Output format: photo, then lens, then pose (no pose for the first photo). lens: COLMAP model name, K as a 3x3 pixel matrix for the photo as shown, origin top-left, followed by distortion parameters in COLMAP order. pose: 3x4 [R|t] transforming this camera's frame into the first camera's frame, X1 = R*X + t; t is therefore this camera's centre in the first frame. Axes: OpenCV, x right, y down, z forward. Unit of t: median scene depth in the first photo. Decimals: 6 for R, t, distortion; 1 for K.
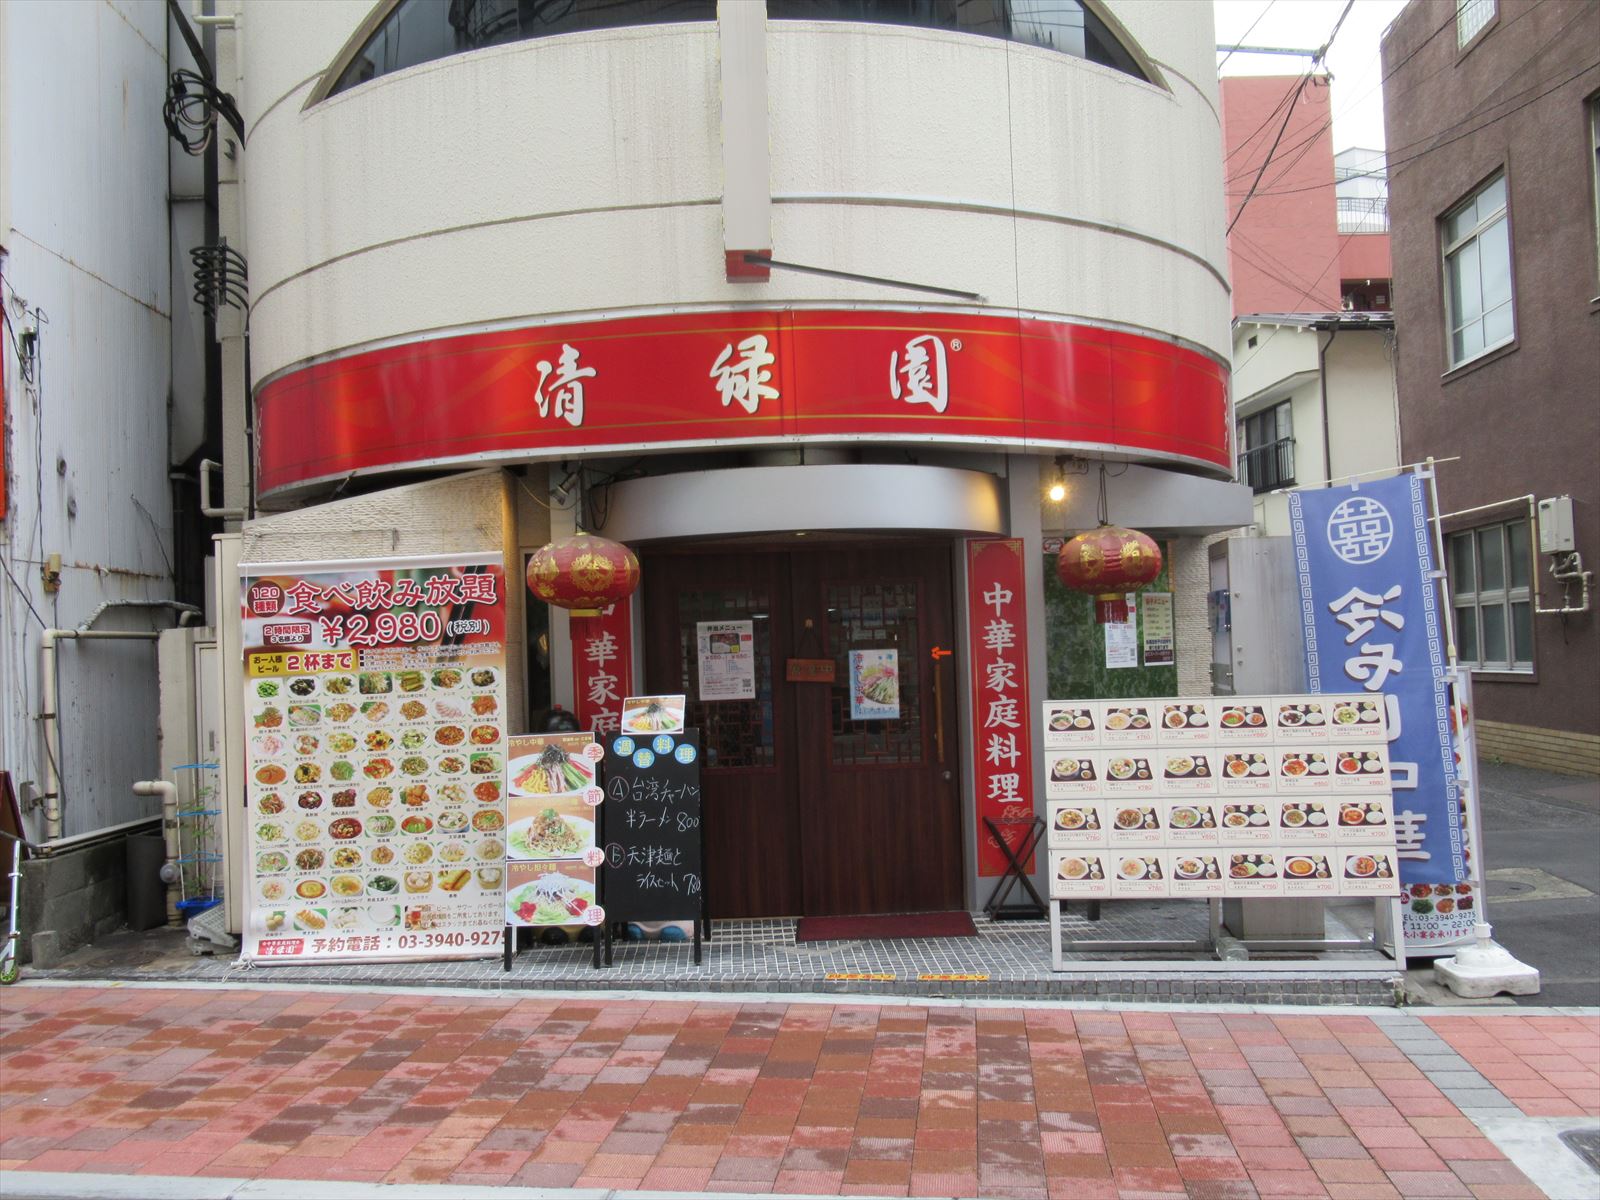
lens RADIAL K [[1453.0, 0, 800.0], [0, 1453.0, 600.0], [0, 0, 1]] dist [-0.012034, -0.008274]
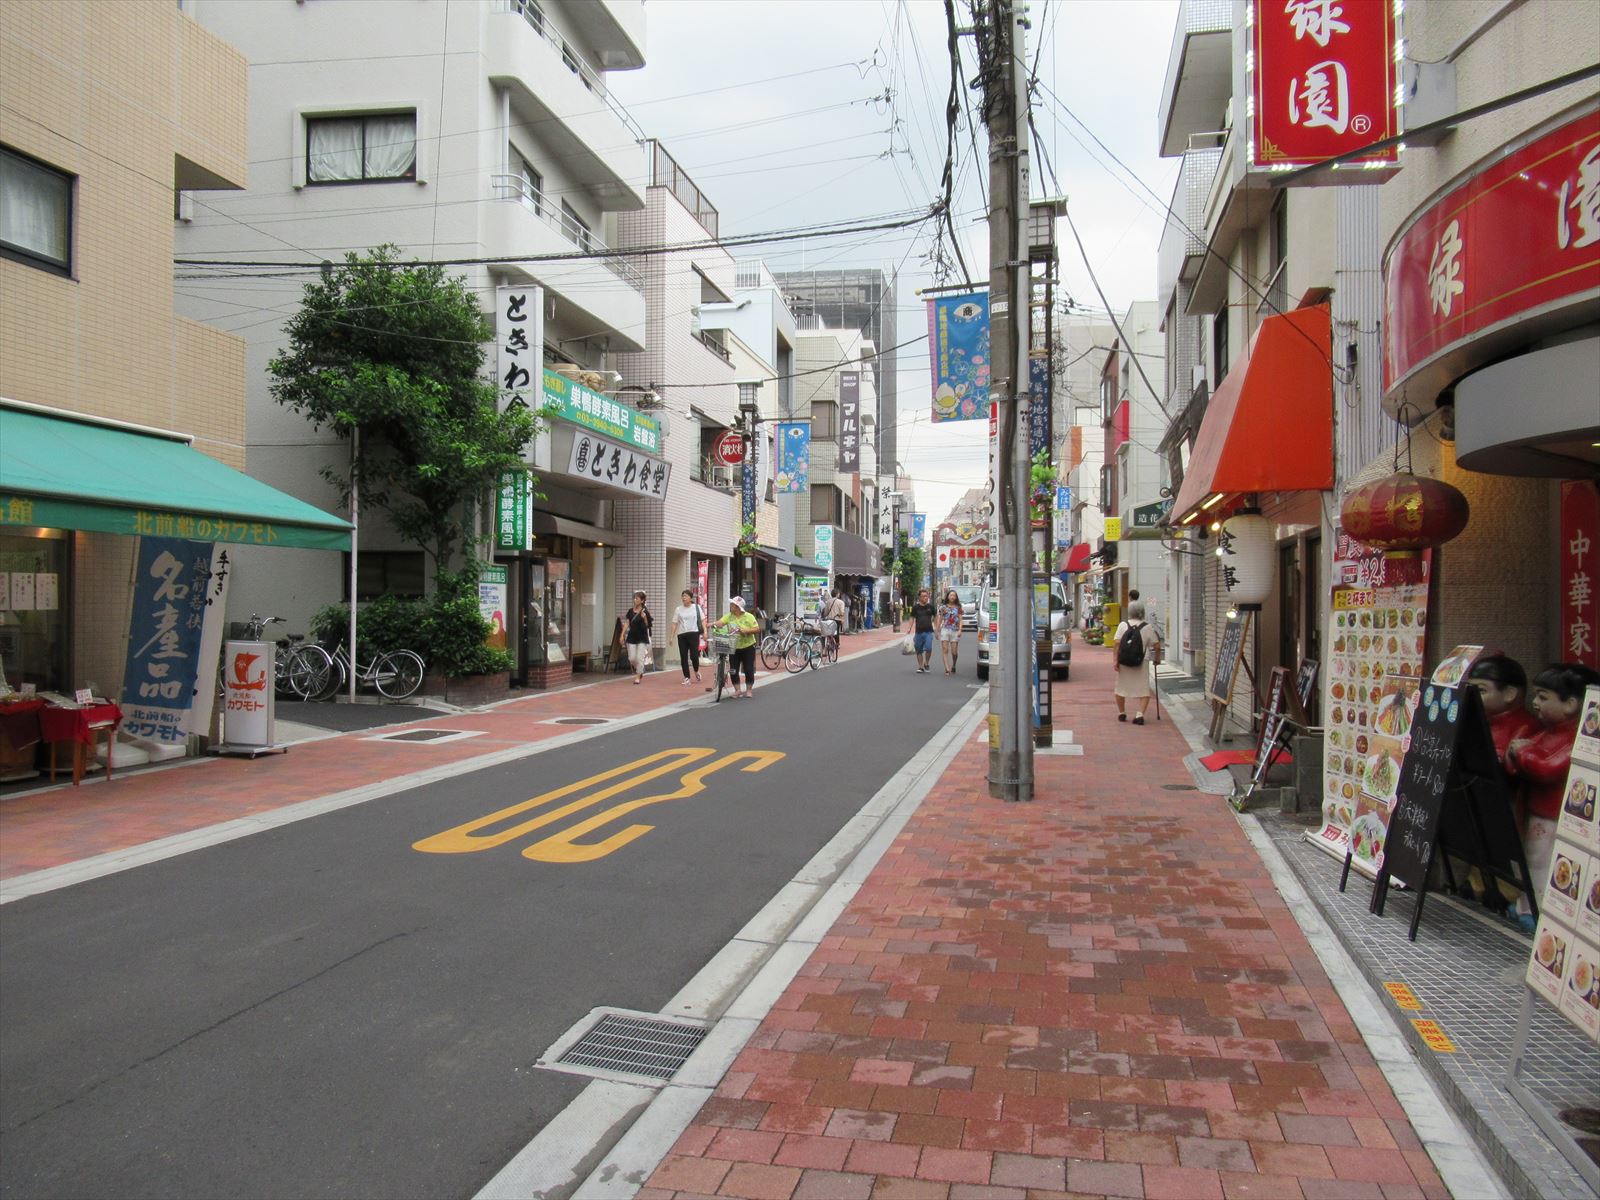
lens RADIAL K [[1160.2, 0, 800.0], [0, 1160.2, 600.0], [0, 0, 1]] dist [-0.005223, -0.003070]
pose [[-0.080605, 0.025359, -0.996423, 0.873185], [0.030468, 0.999272, 0.022967, 0.012403], [0.996280, -0.028508, -0.081319, 0.876733]]
